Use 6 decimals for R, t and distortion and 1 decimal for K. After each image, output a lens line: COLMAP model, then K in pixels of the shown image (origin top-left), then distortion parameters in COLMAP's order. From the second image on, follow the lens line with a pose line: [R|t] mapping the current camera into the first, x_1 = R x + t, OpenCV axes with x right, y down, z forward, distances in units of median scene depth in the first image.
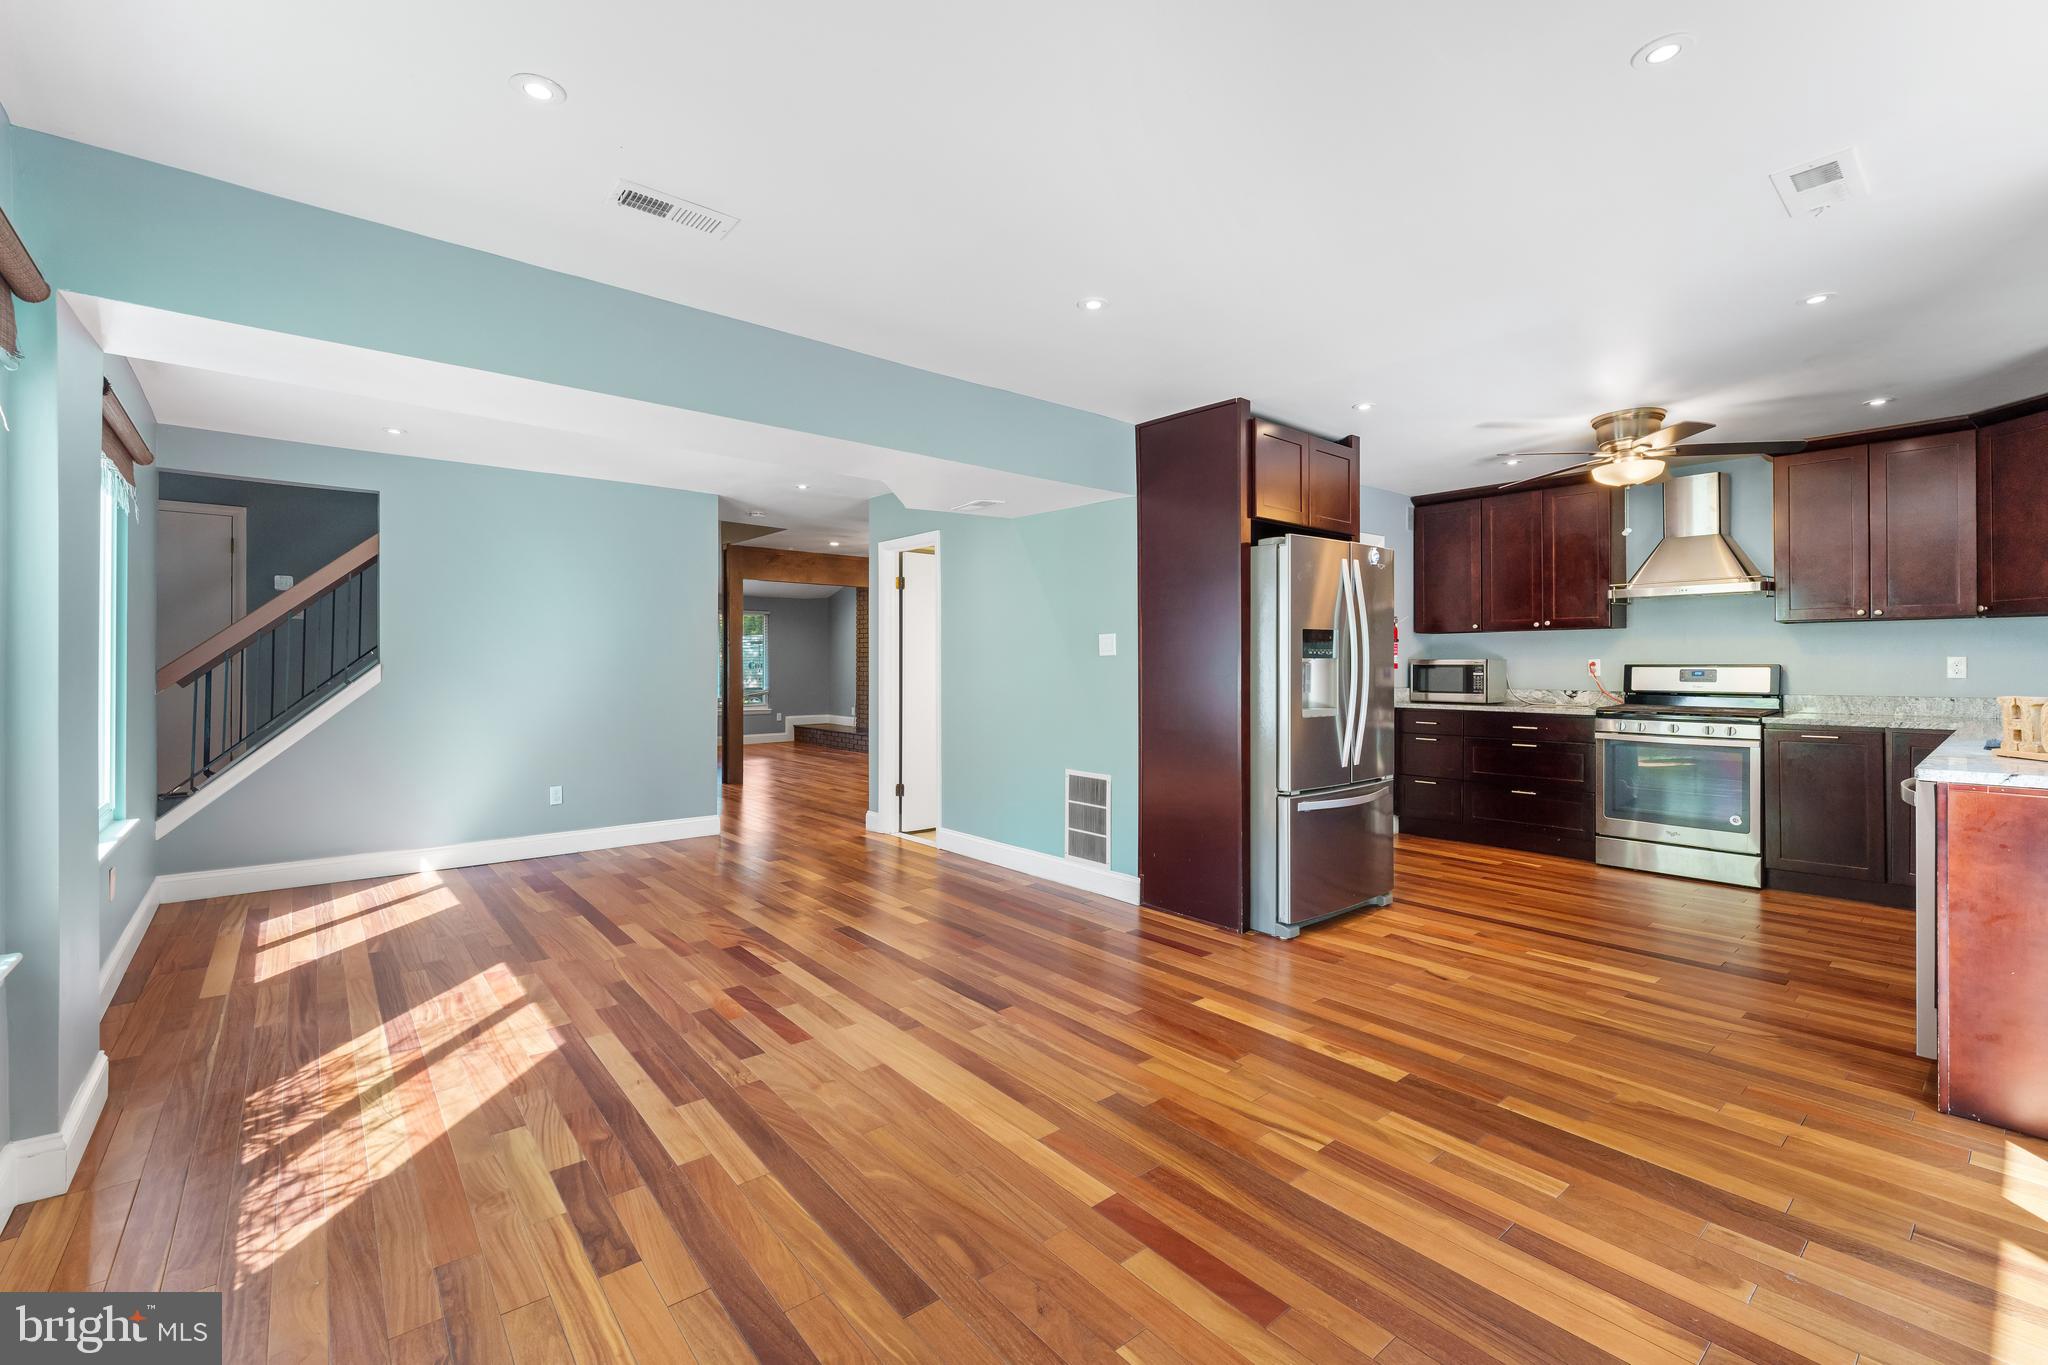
lens RADIAL K [[871.0, 0, 1013.8], [0, 871.0, 662.9], [0, 0, 1]] dist [-0.004854, 0.001429]
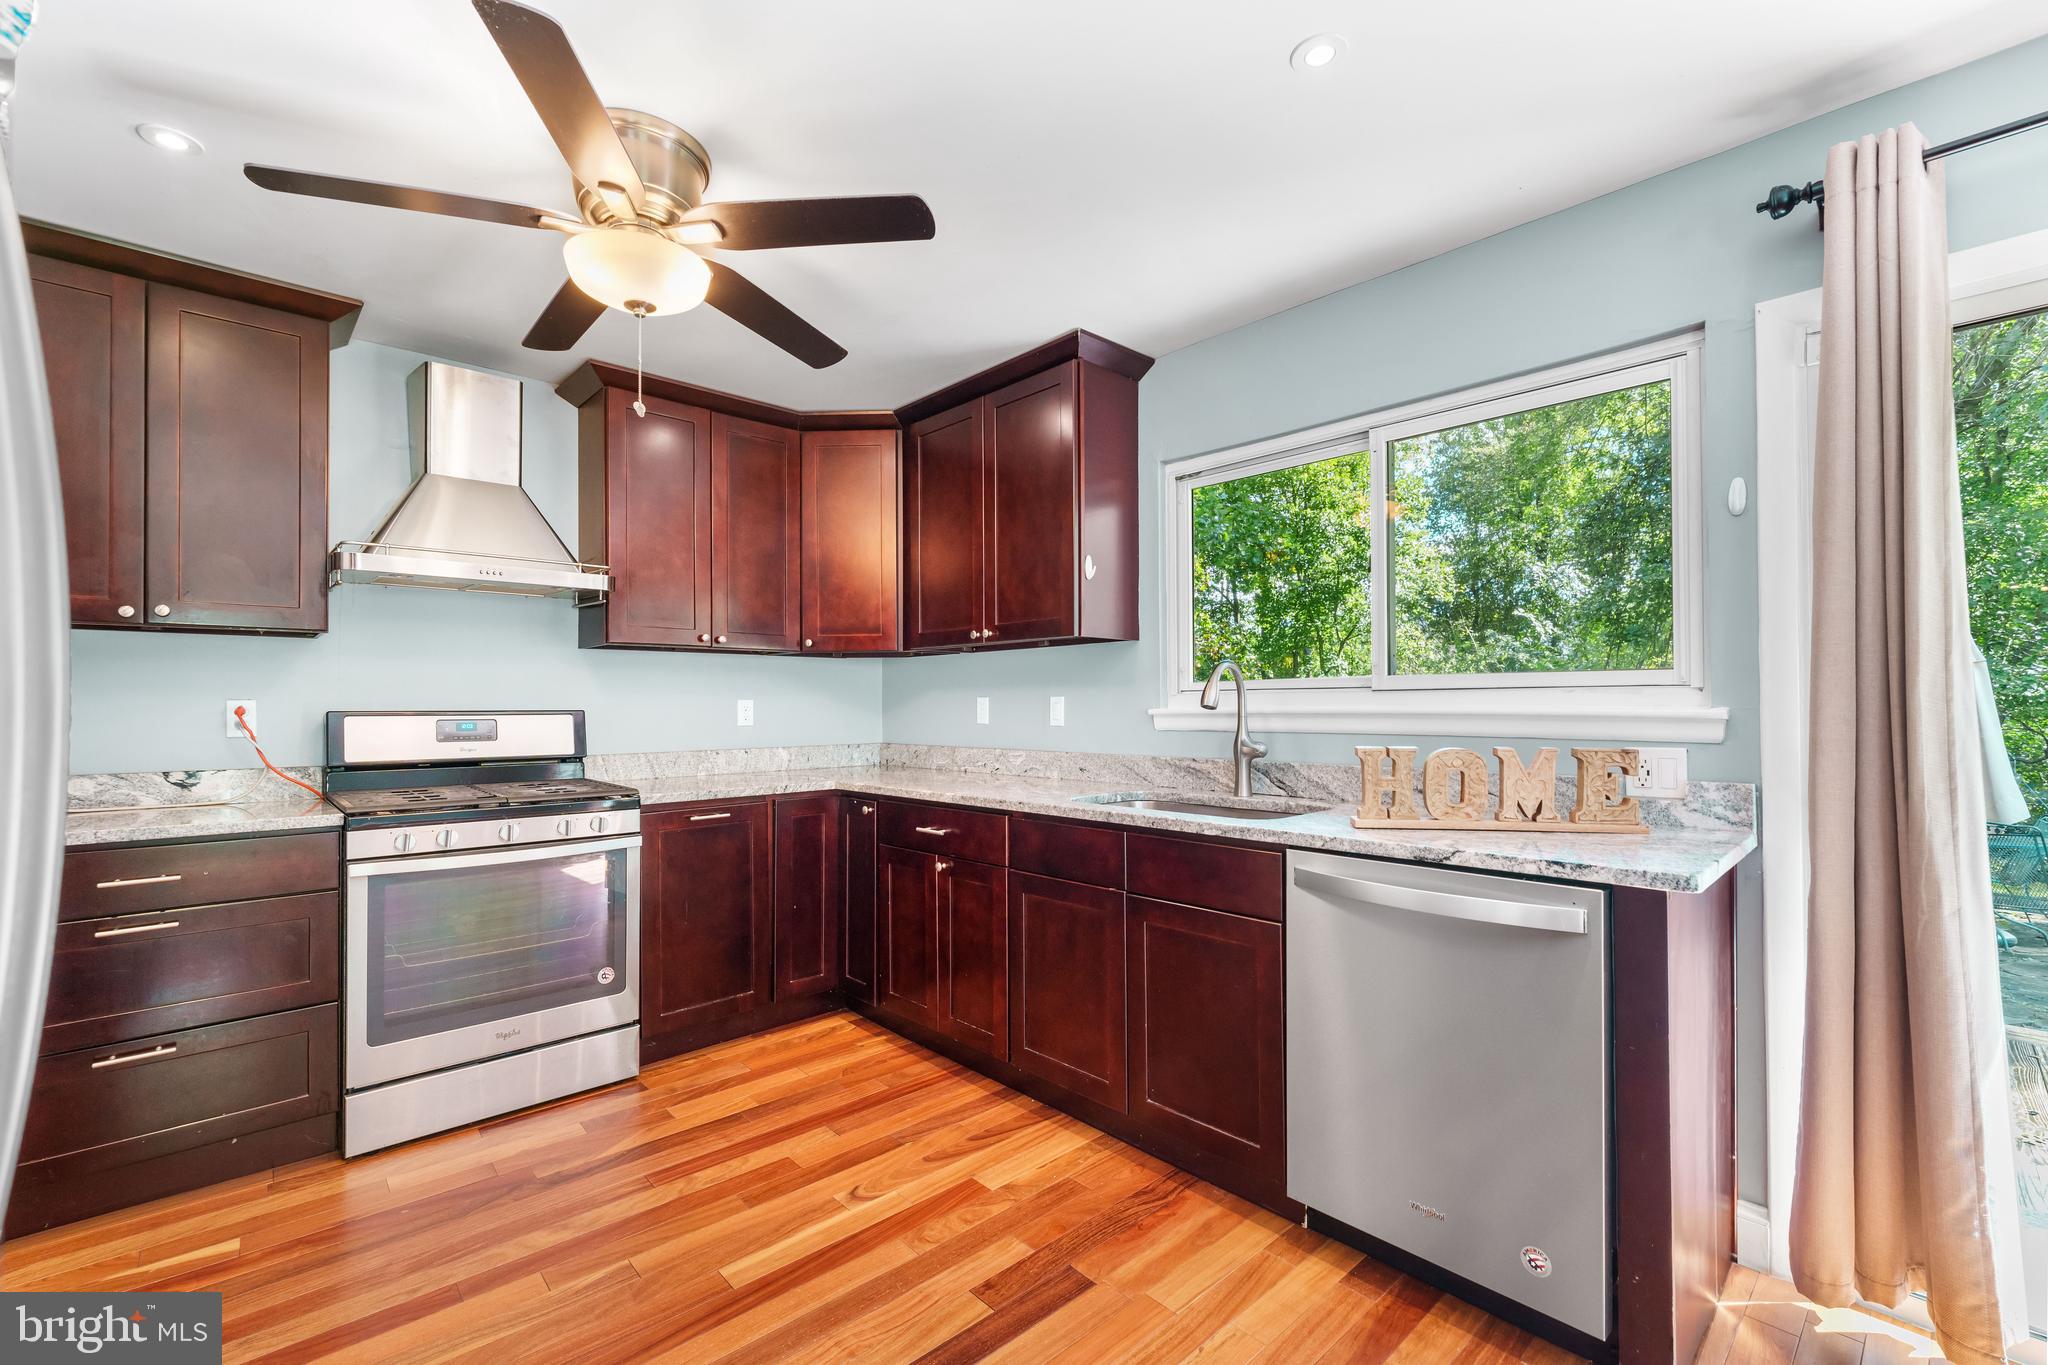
lens RADIAL K [[871.0, 0, 1020.4], [0, 871.0, 697.8], [0, 0, 1]] dist [-0.004854, 0.001429]
pose [[-0.046637, 0.011753, 0.998843, 0.257903], [0.005509, 0.999919, -0.011508, 0.002507], [-0.998897, 0.004966, -0.046698, 0.834401]]
